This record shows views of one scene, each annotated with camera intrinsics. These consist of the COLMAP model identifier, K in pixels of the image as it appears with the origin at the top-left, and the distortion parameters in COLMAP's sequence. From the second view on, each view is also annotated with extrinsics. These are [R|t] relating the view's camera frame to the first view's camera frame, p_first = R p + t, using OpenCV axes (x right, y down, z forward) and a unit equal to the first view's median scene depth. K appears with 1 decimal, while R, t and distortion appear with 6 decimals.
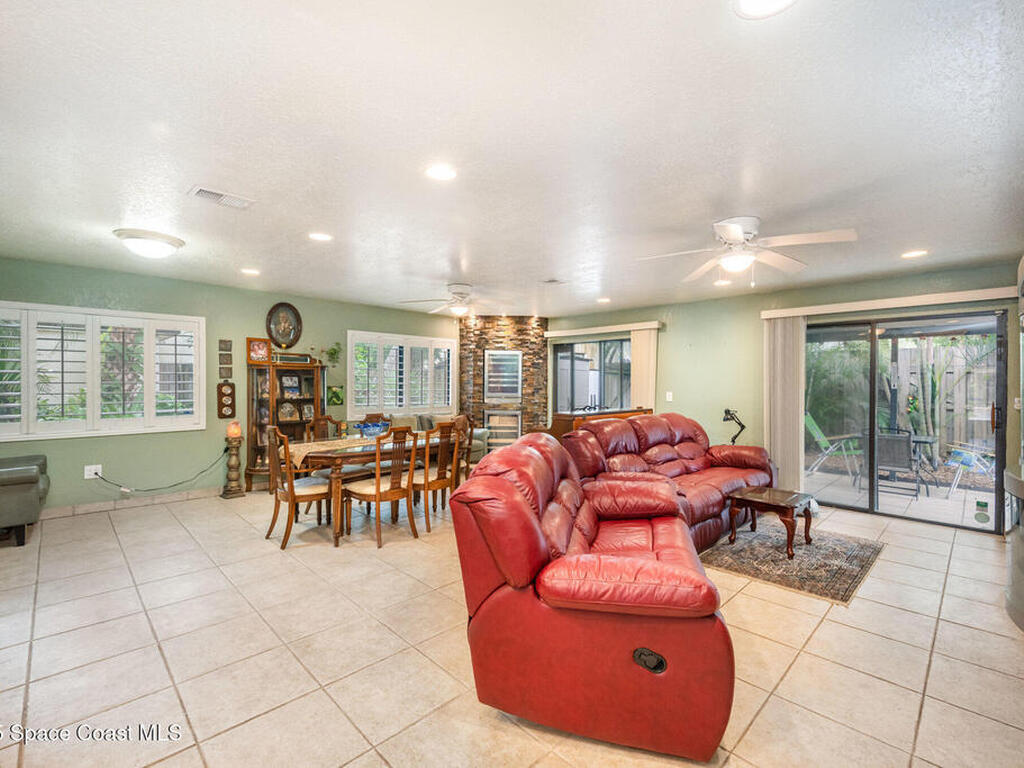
lens RADIAL K [[468.0, 0, 513.8], [0, 468.0, 384.7], [0, 0, 1]] dist [-0.002665, -0.000068]
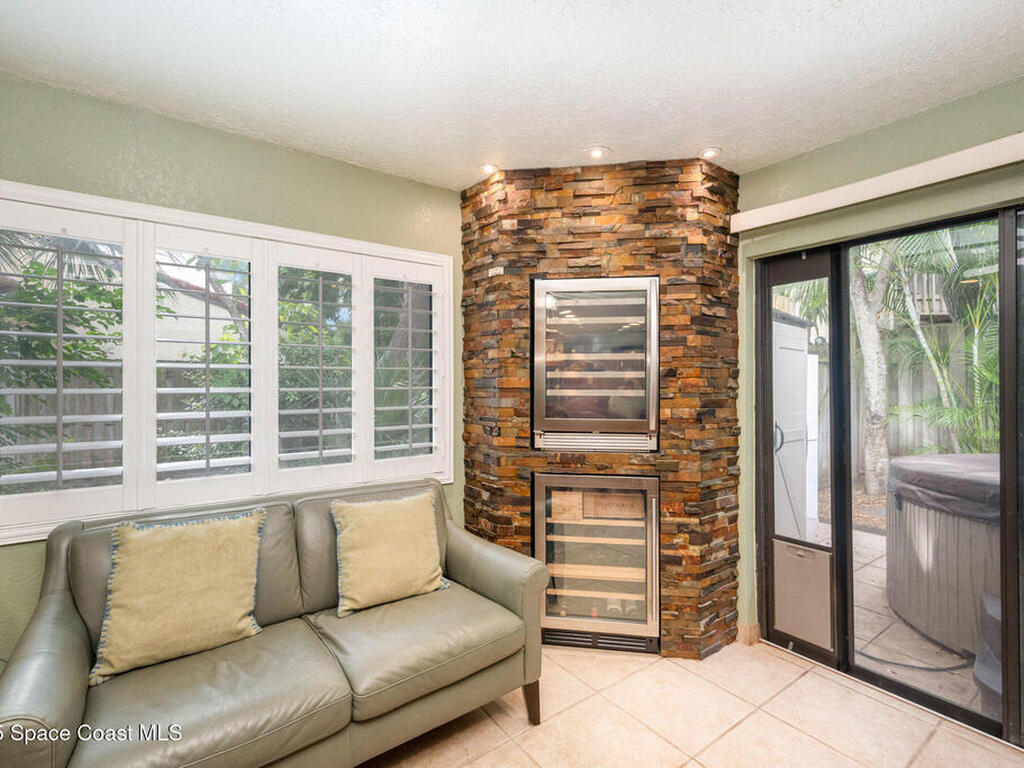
lens RADIAL K [[479.9, 0, 523.3], [0, 479.9, 376.8], [0, 0, 1]] dist [0.003383, 0.000243]
pose [[0.991025, -0.009624, -0.133327, -0.027775], [0.007541, 0.999842, -0.016112, -0.003777], [0.133461, 0.014962, 0.990941, 0.685251]]
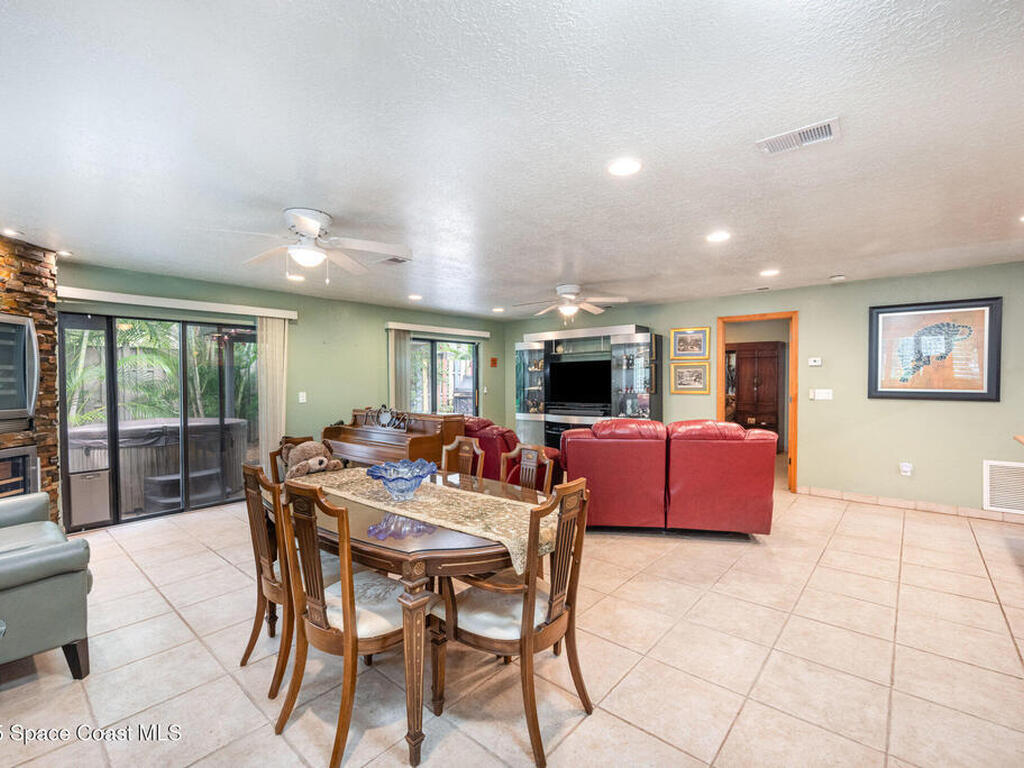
lens RADIAL K [[468.0, 0, 508.1], [0, 468.0, 389.2], [0, 0, 1]] dist [-0.002665, -0.000068]
pose [[-0.078520, -0.025631, 0.996583, -0.491439], [0.010385, 0.999594, 0.026526, -0.008144], [-0.996858, 0.012433, -0.078222, 0.559685]]
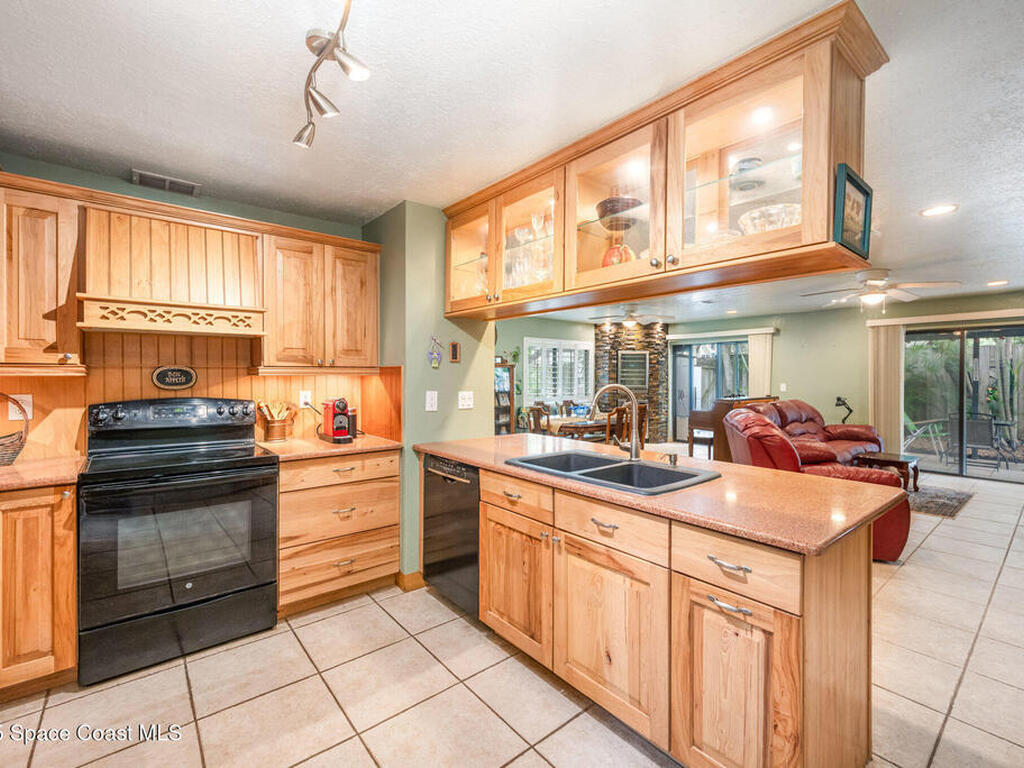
lens RADIAL K [[468.0, 0, 512.9], [0, 468.0, 378.7], [0, 0, 1]] dist [-0.002665, -0.000068]
pose [[0.996308, -0.003938, -0.085763, -0.233320], [0.003997, 0.999992, 0.000522, -0.001453], [0.085761, -0.000863, 0.996315, -0.256871]]
